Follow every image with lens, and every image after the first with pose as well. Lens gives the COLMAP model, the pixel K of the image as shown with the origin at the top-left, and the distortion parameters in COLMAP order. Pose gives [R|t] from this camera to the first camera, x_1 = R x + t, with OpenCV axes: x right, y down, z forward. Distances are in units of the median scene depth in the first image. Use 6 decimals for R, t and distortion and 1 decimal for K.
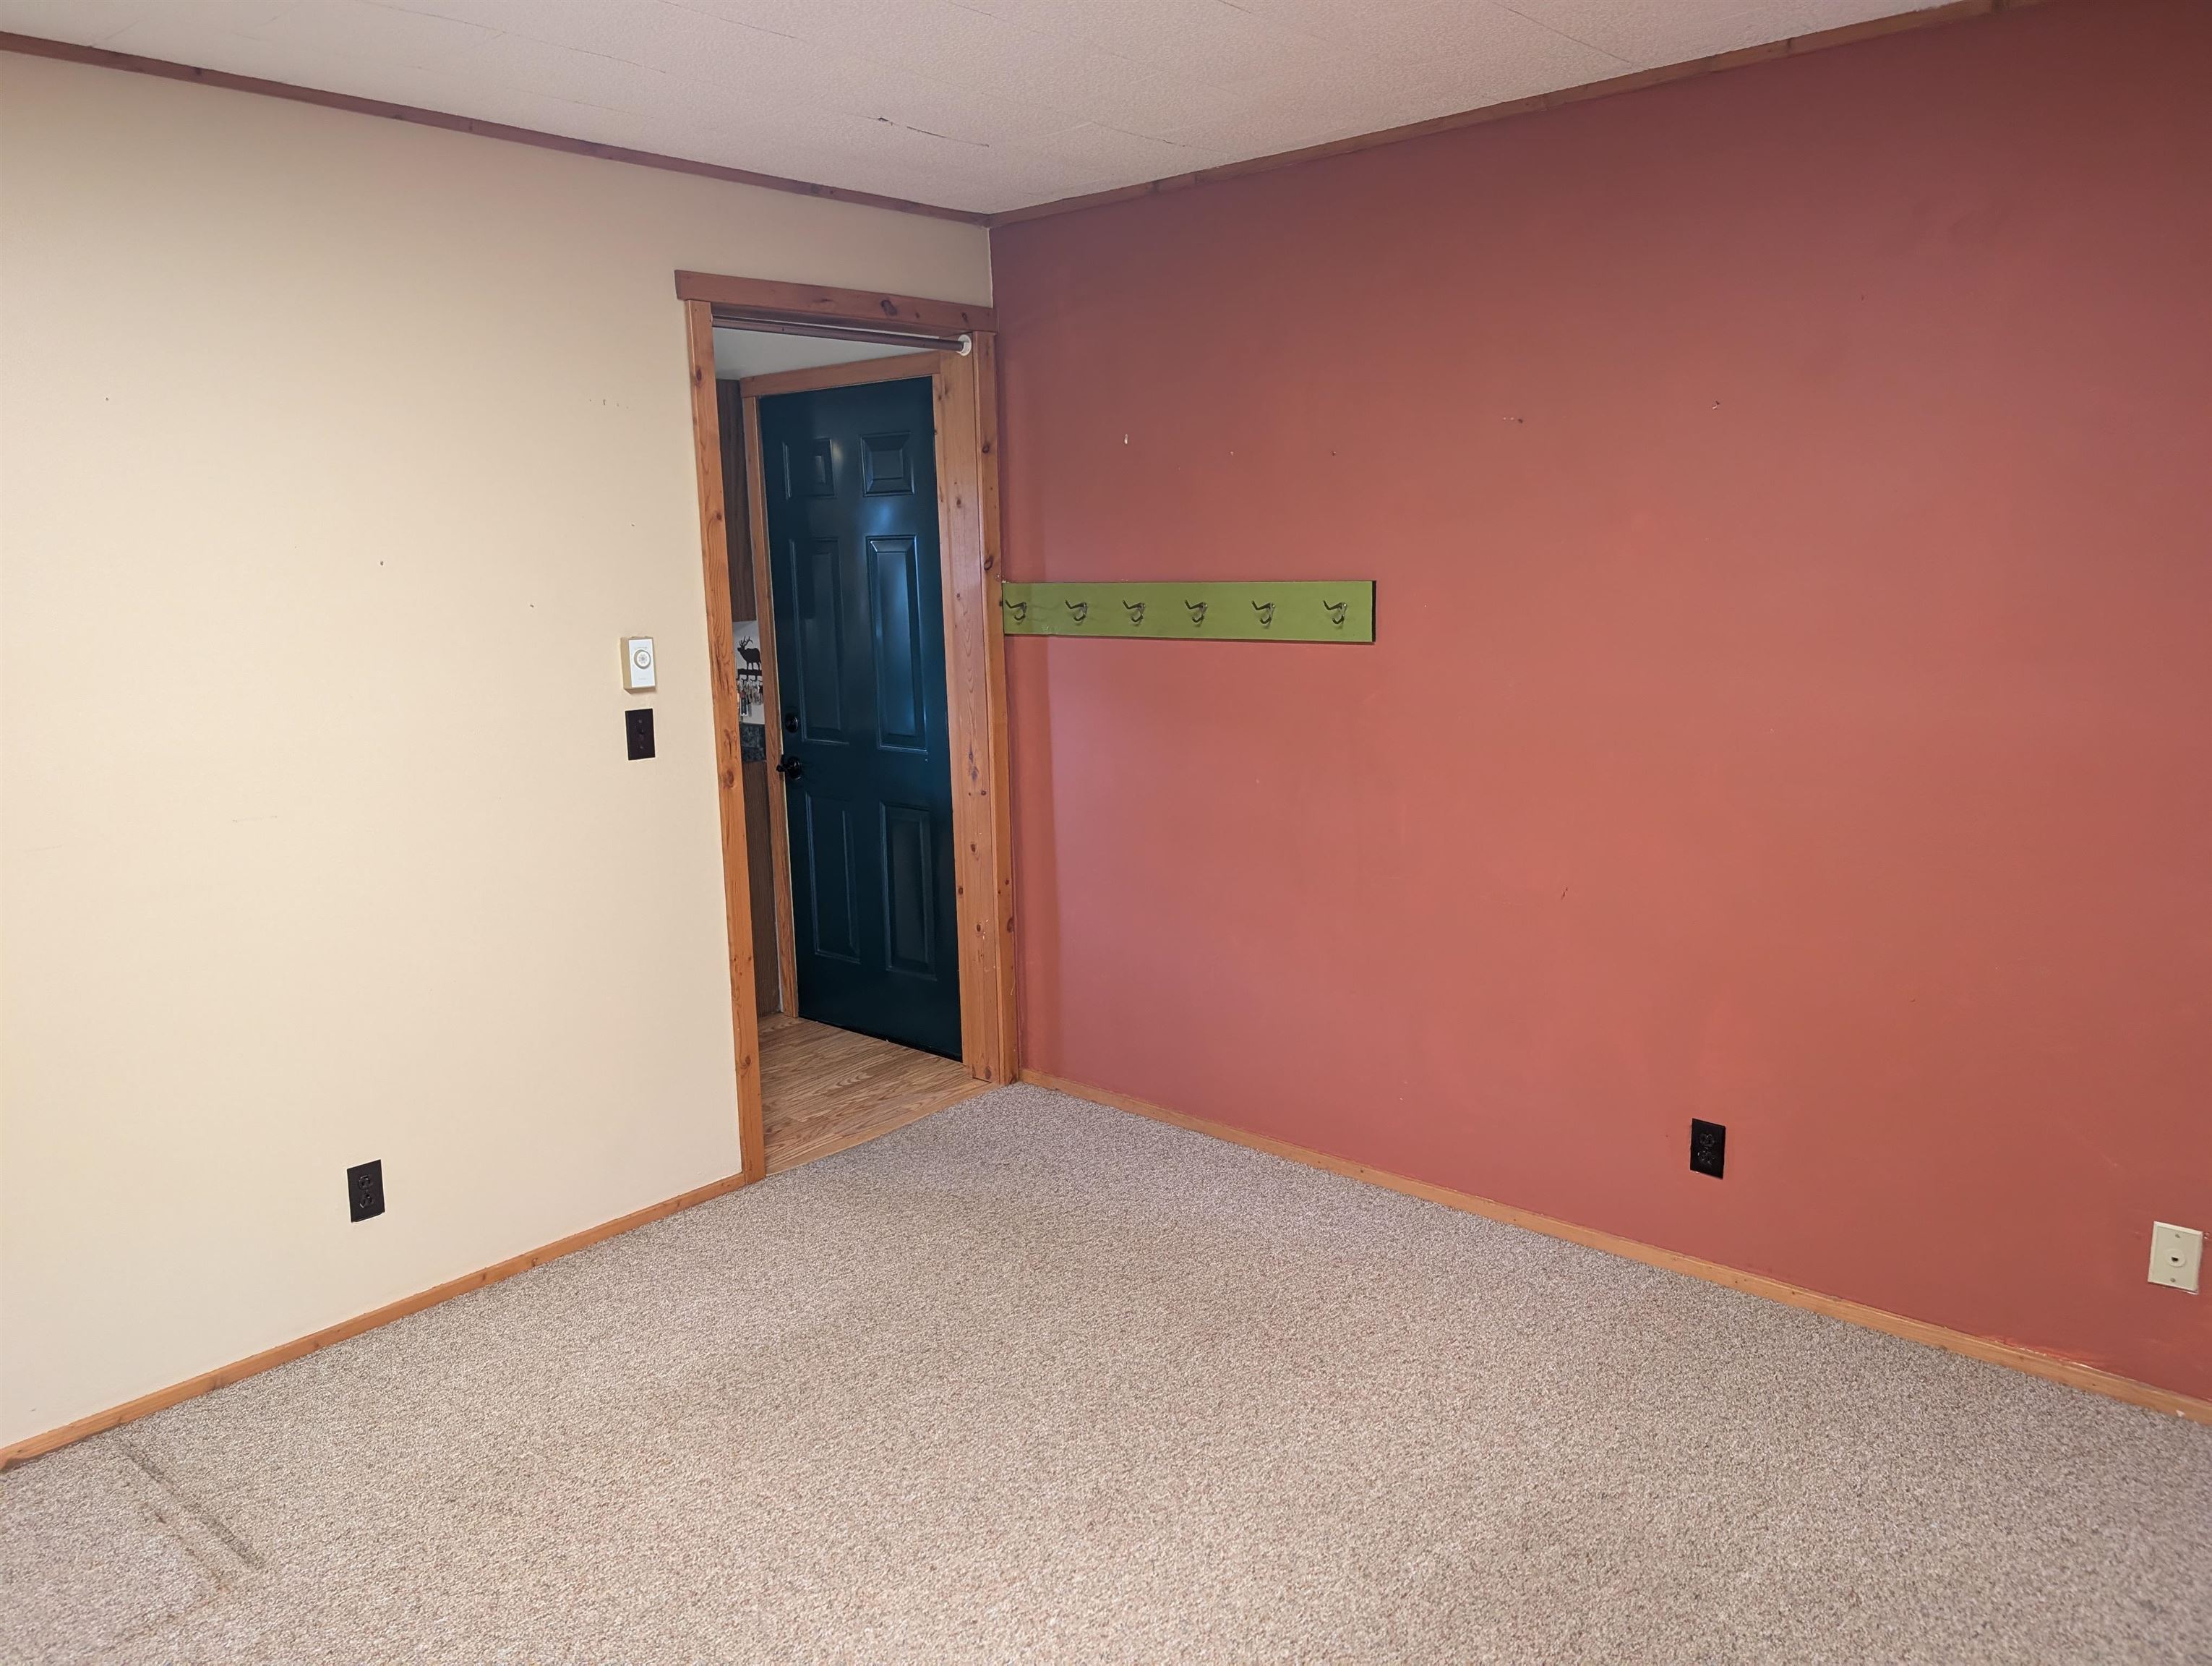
lens RADIAL K [[1577.2, 0, 1098.6], [0, 1577.2, 826.7], [0, 0, 1]] dist [0.033213, -0.015303]
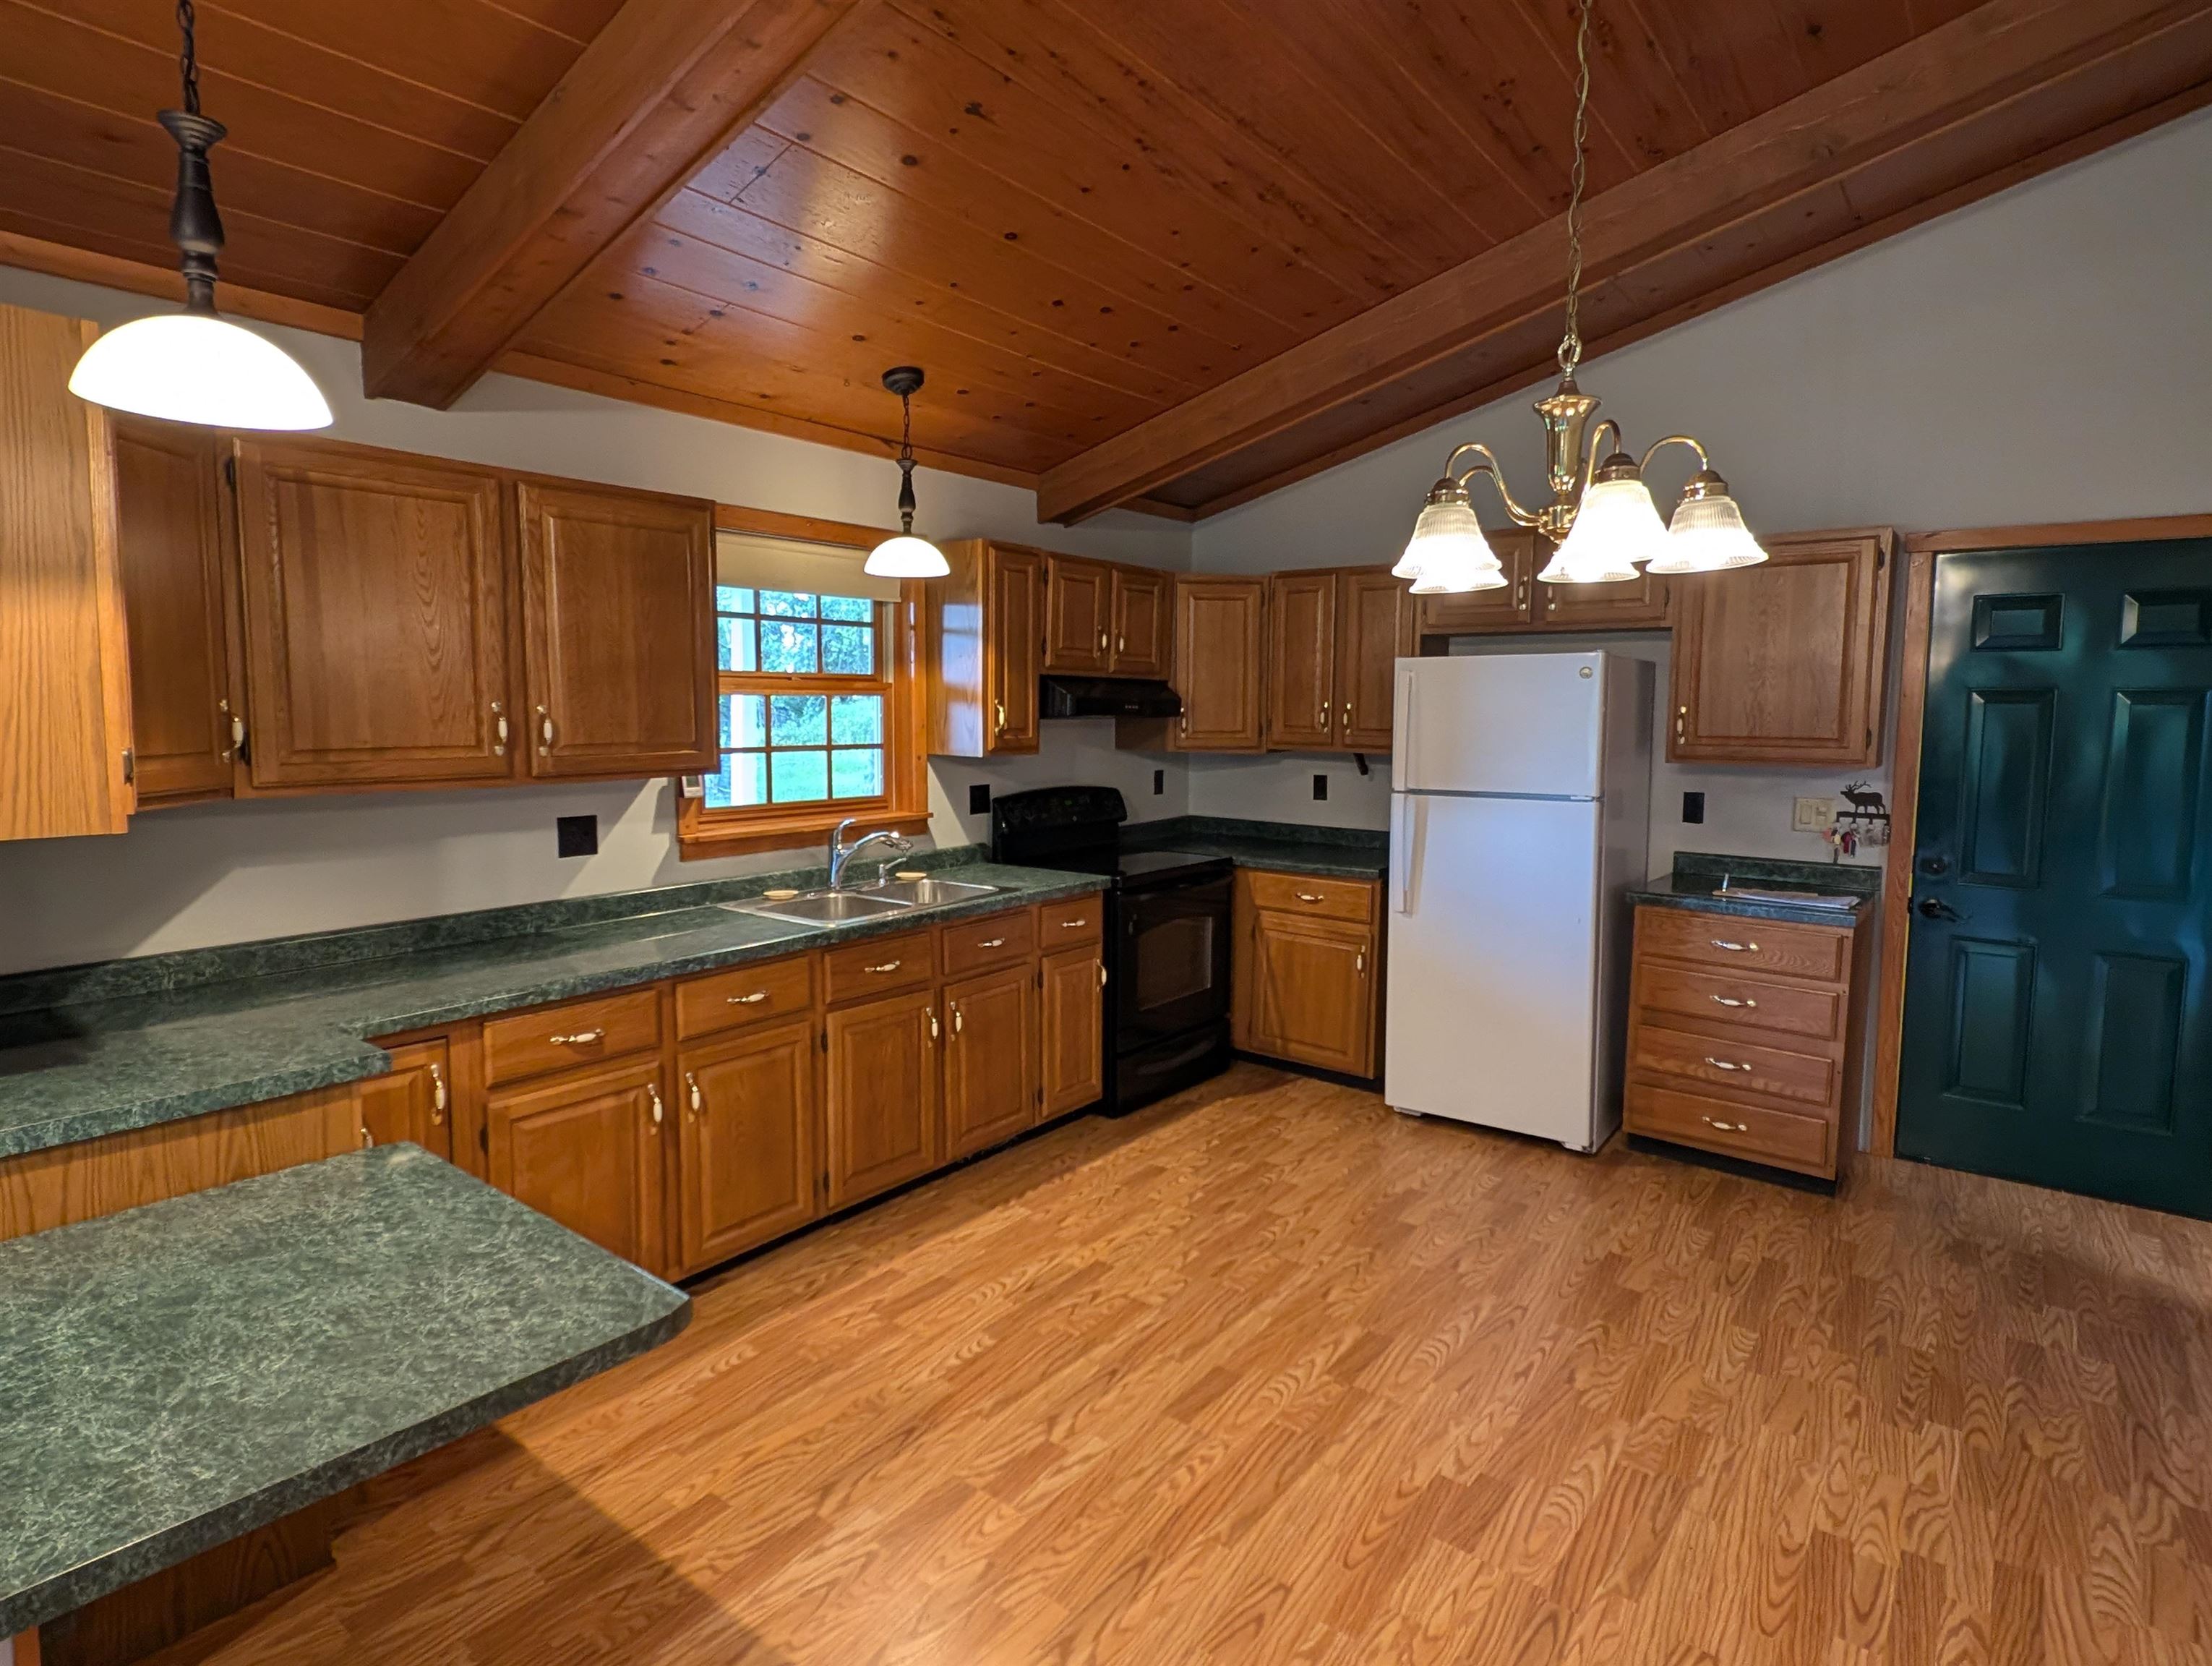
lens RADIAL K [[1166.2, 0, 1101.7], [0, 1166.2, 804.5], [0, 0, 1]] dist [0.035464, -0.025987]
pose [[0.997867, 0.027359, 0.059265, -1.086672], [-0.021766, 0.995424, -0.093046, -0.032910], [-0.061540, 0.091557, 0.993896, 0.388259]]
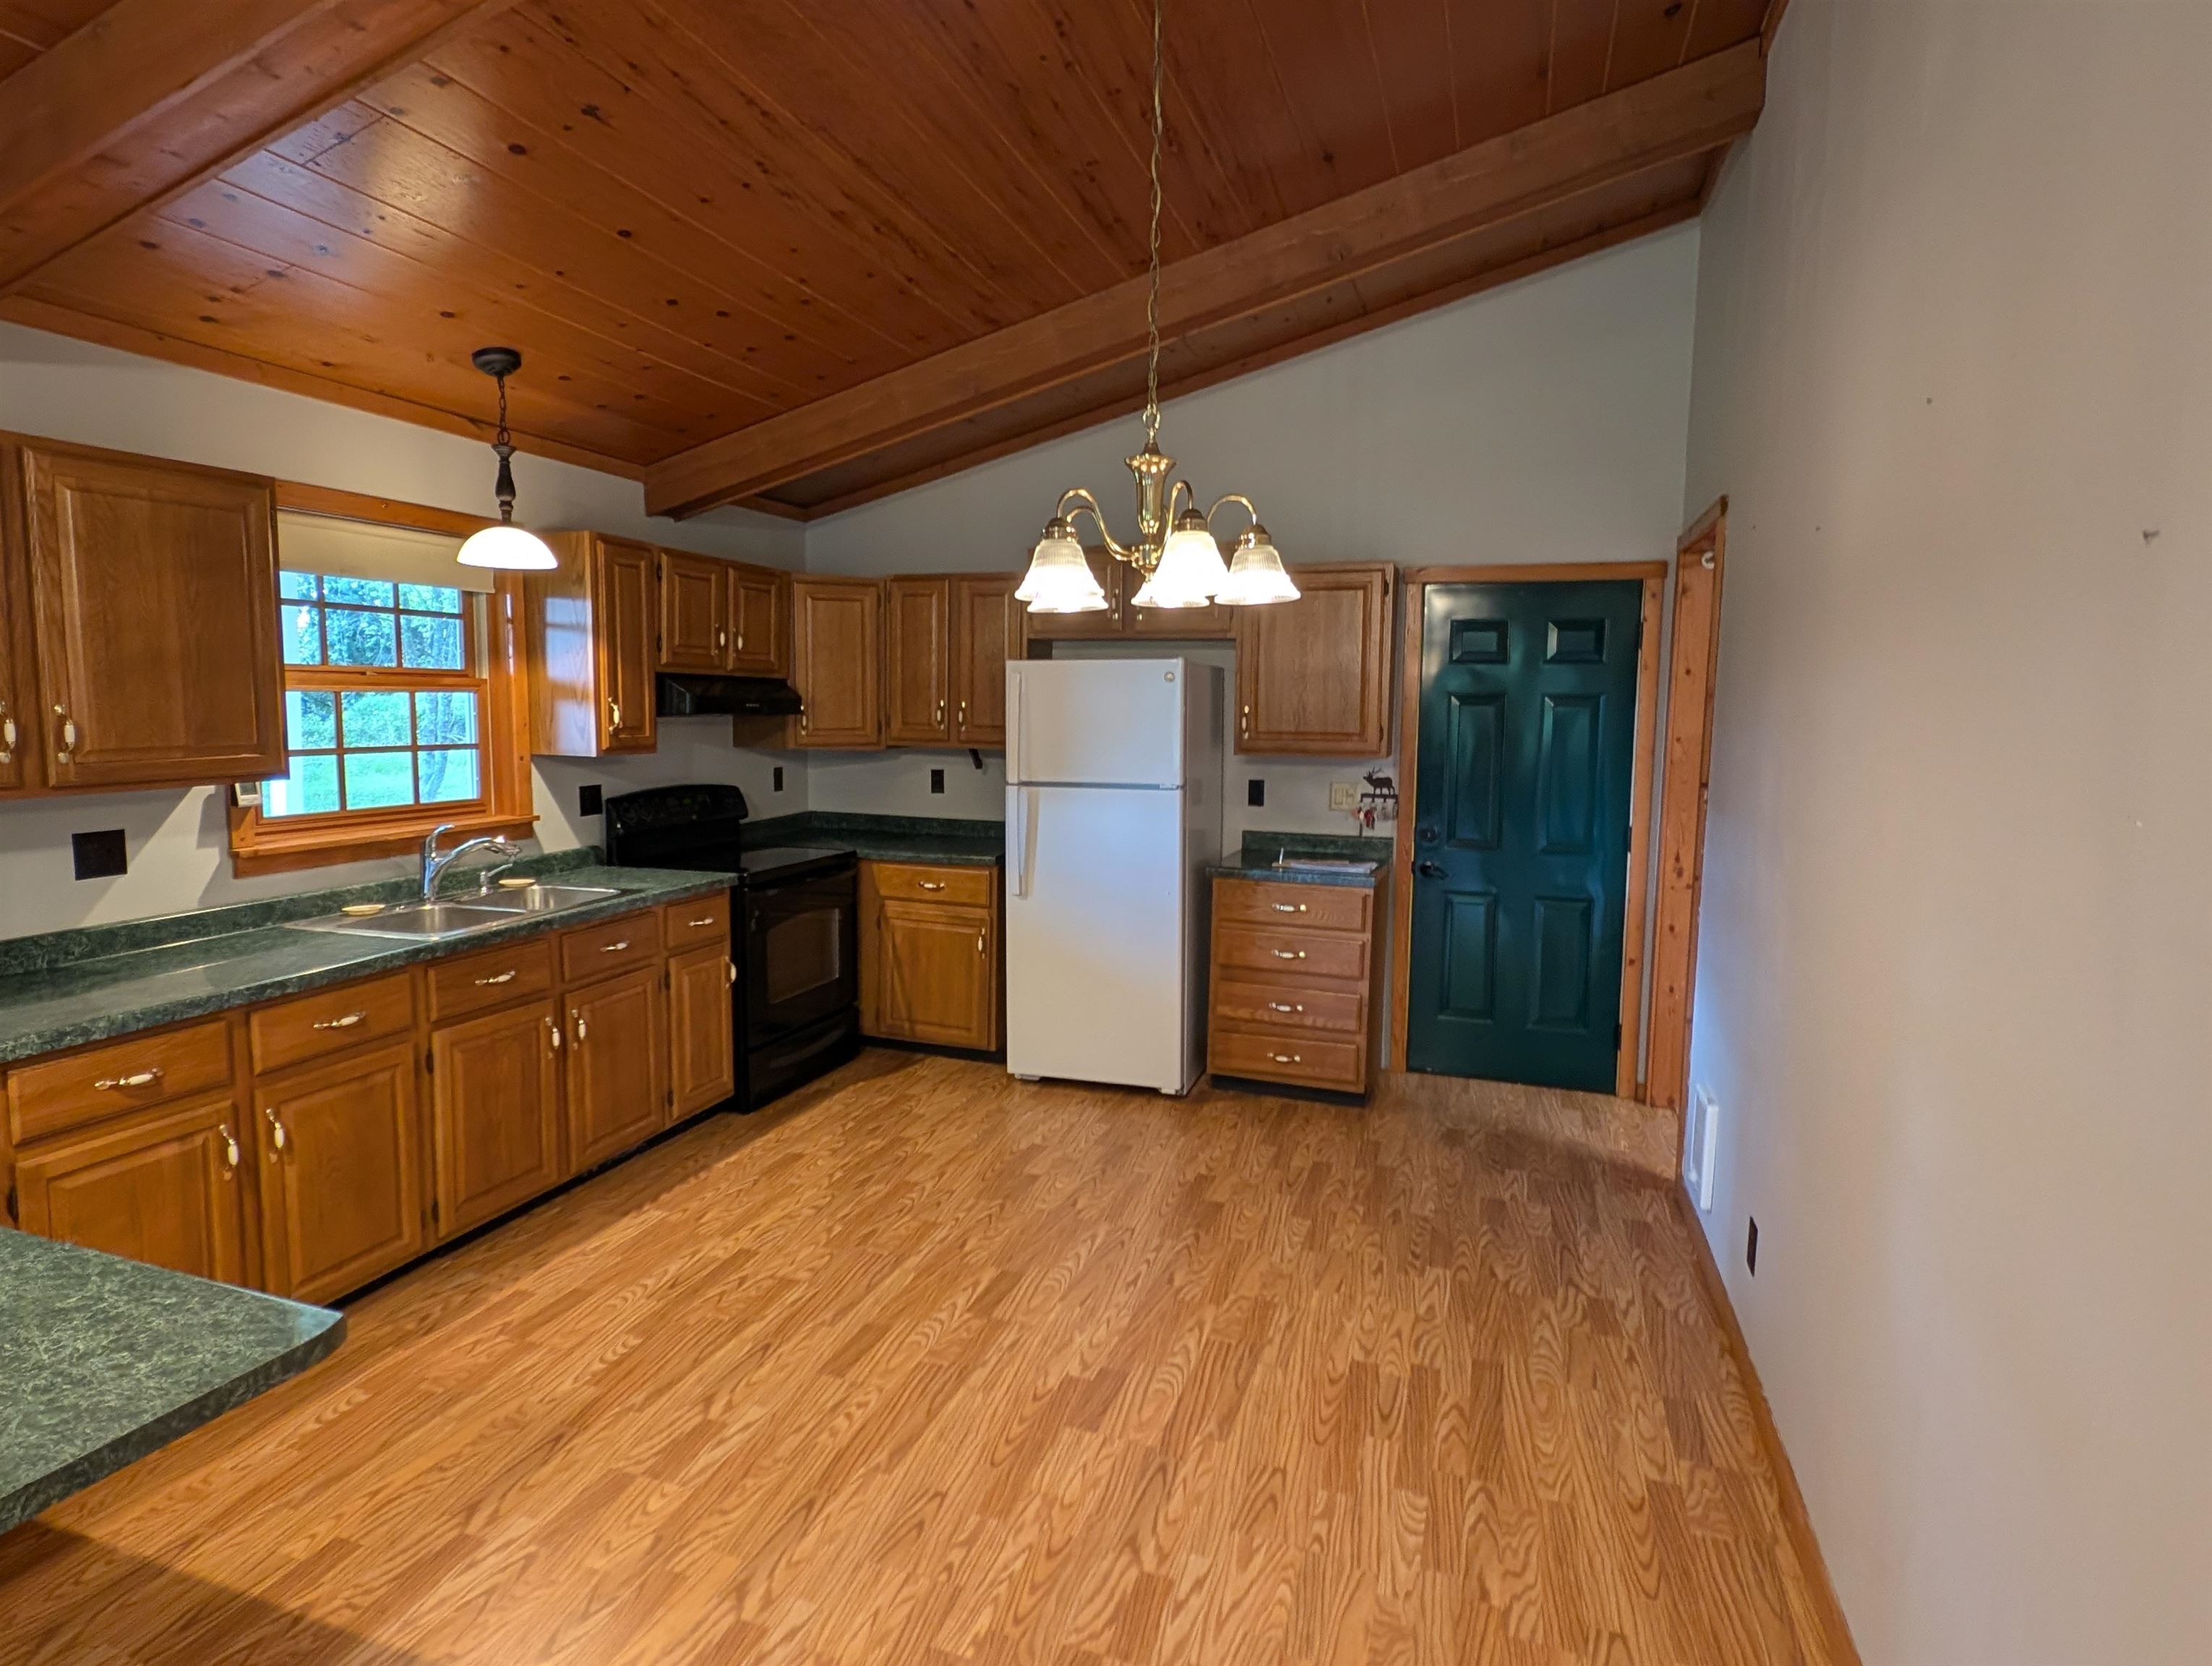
lens RADIAL K [[1166.2, 0, 1101.7], [0, 1166.2, 804.5], [0, 0, 1]] dist [0.035464, -0.025987]
pose [[0.923835, 0.001684, 0.382788, -1.117027], [0.033515, 0.995794, -0.085267, -0.027539], [-0.381322, 0.091602, 0.919893, 0.331038]]
